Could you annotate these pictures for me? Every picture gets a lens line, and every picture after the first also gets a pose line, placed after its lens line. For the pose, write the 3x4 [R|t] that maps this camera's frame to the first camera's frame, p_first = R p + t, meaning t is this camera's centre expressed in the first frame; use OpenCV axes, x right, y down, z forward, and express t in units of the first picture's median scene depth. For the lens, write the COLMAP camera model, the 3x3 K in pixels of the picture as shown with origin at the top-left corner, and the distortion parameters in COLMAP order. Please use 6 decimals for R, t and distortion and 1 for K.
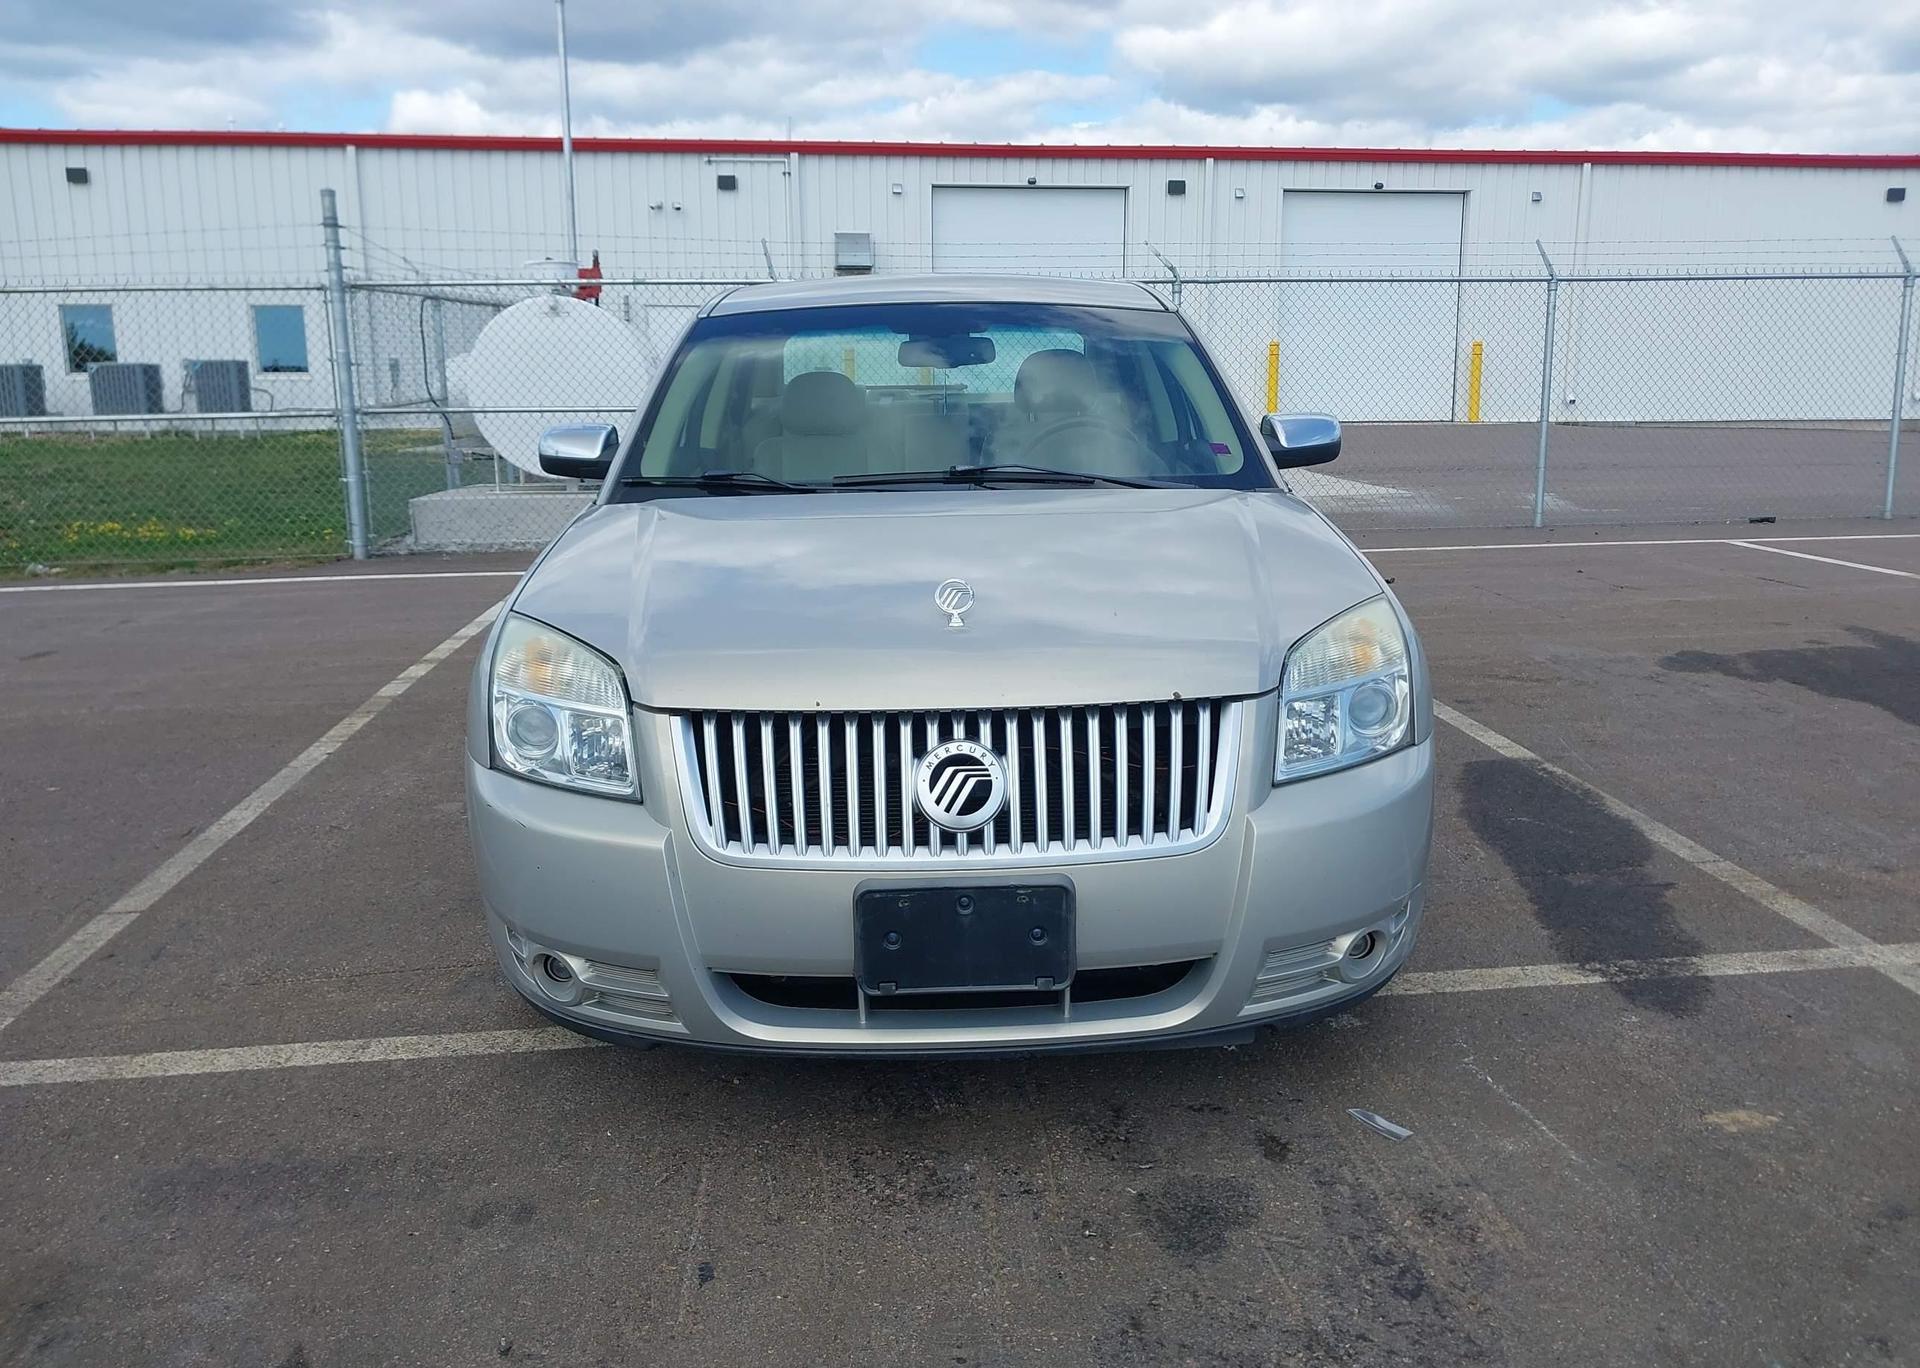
lens RADIAL K [[1507.8, 0, 975.9], [0, 1507.8, 667.9], [0, 0, 1]] dist [0.030990, -0.038786]
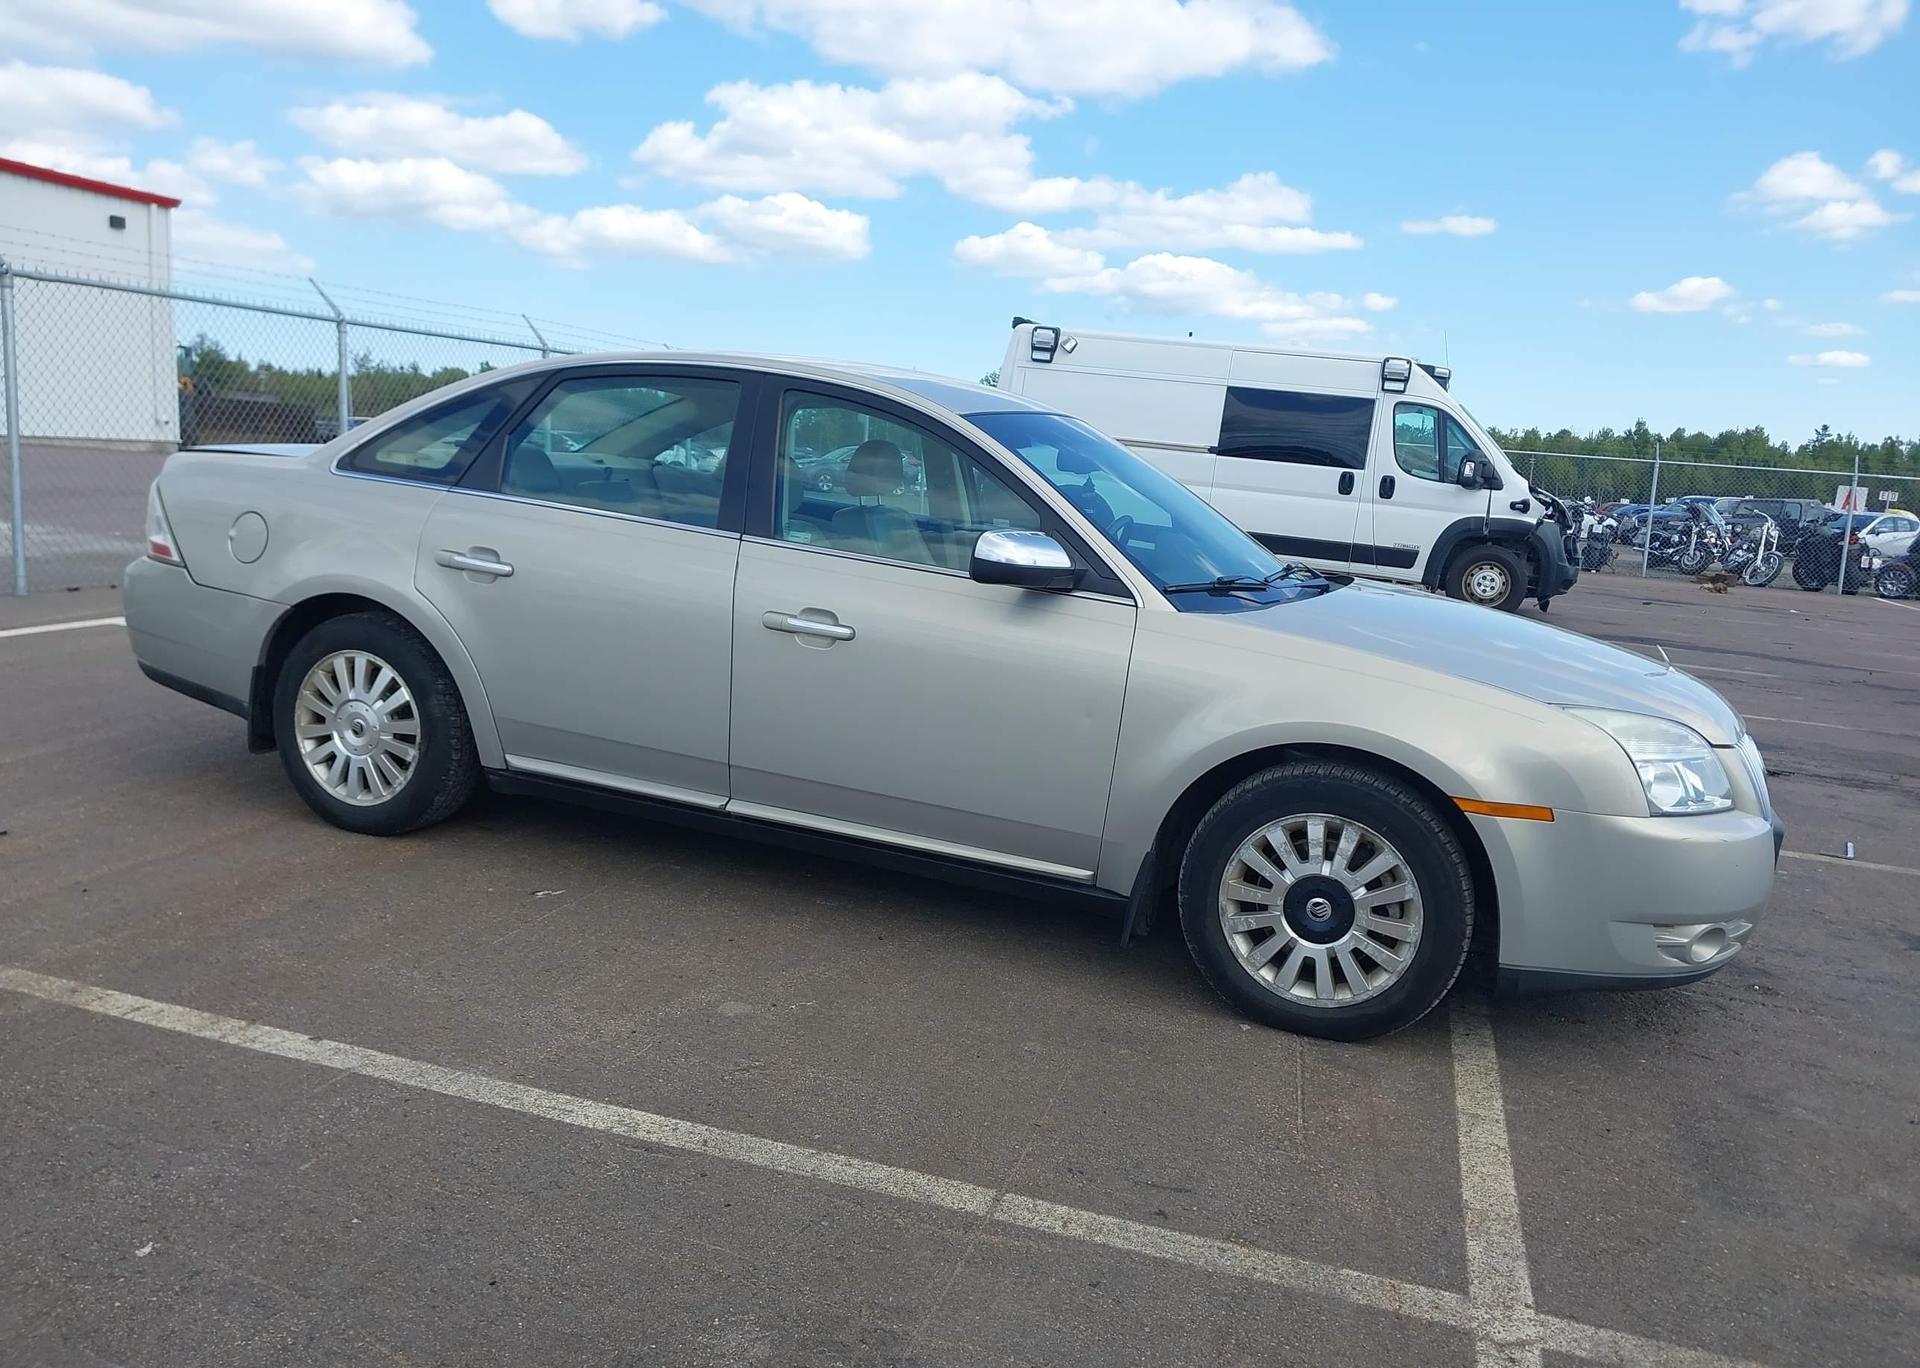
lens RADIAL K [[1507.8, 0, 972.4], [0, 1507.8, 687.5], [0, 0, 1]] dist [0.030990, -0.038786]
pose [[0.380712, -0.111996, 0.917886, -1.148718], [0.103628, 0.991553, 0.078003, -0.139764], [-0.918869, 0.065423, 0.389102, 0.664066]]
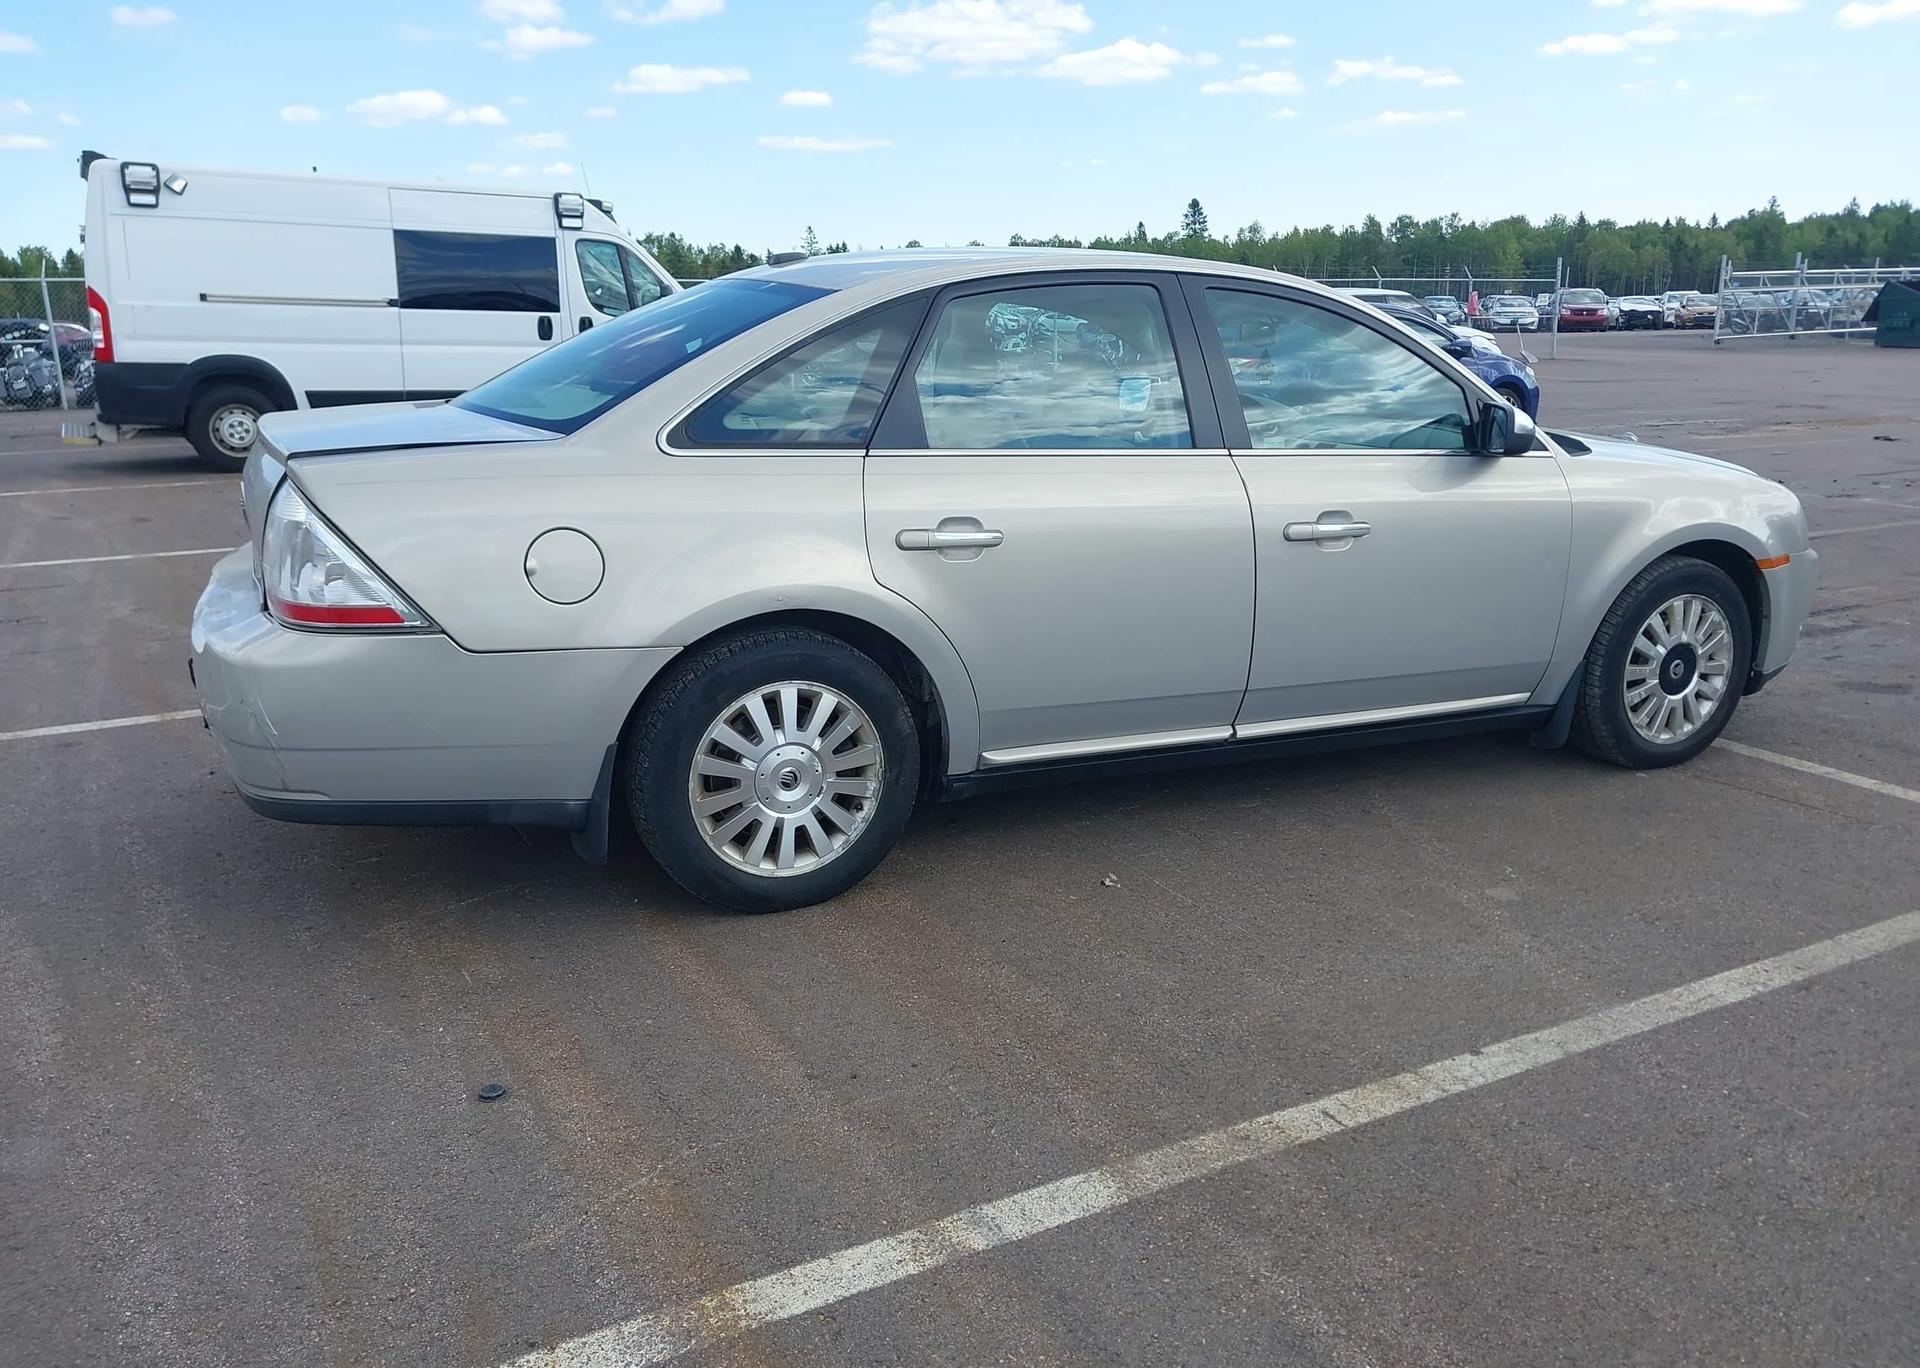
lens RADIAL K [[1507.8, 0, 981.2], [0, 1507.8, 687.2], [0, 0, 1]] dist [0.030990, -0.038786]
pose [[-0.397419, -0.214680, 0.892172, -1.092022], [0.187672, 0.932684, 0.308027, -0.369440], [-0.898241, 0.289851, -0.330376, 1.725000]]
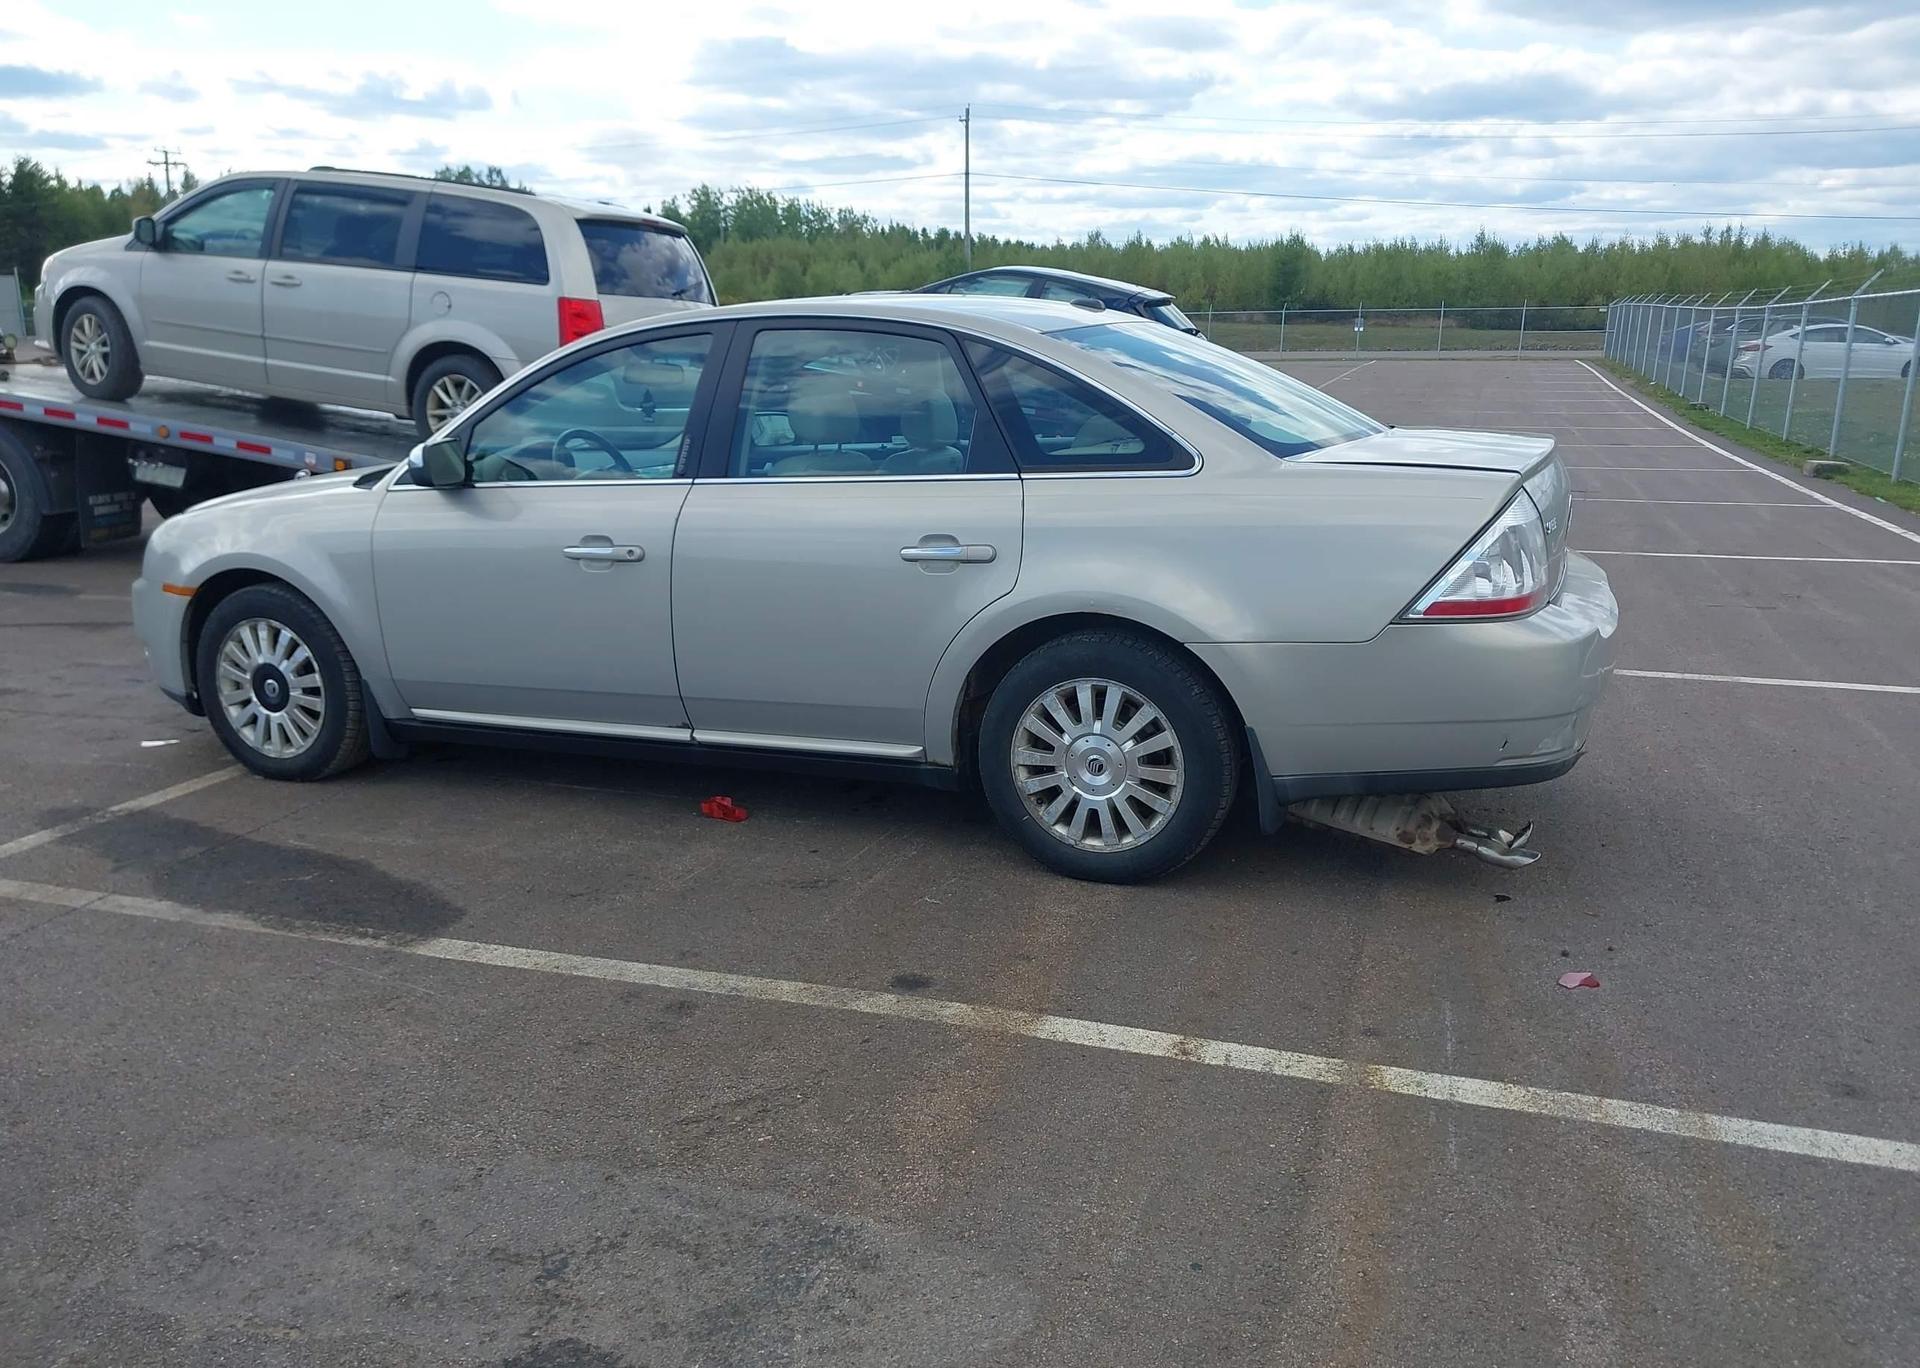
lens RADIAL K [[1507.8, 0, 970.2], [0, 1507.8, 665.9], [0, 0, 1]] dist [0.030990, -0.038786]
pose [[-0.422172, 0.208904, -0.882117, 1.094333], [-0.167238, 0.938434, 0.302279, -0.423533], [0.890956, 0.275137, -0.361244, 1.834623]]
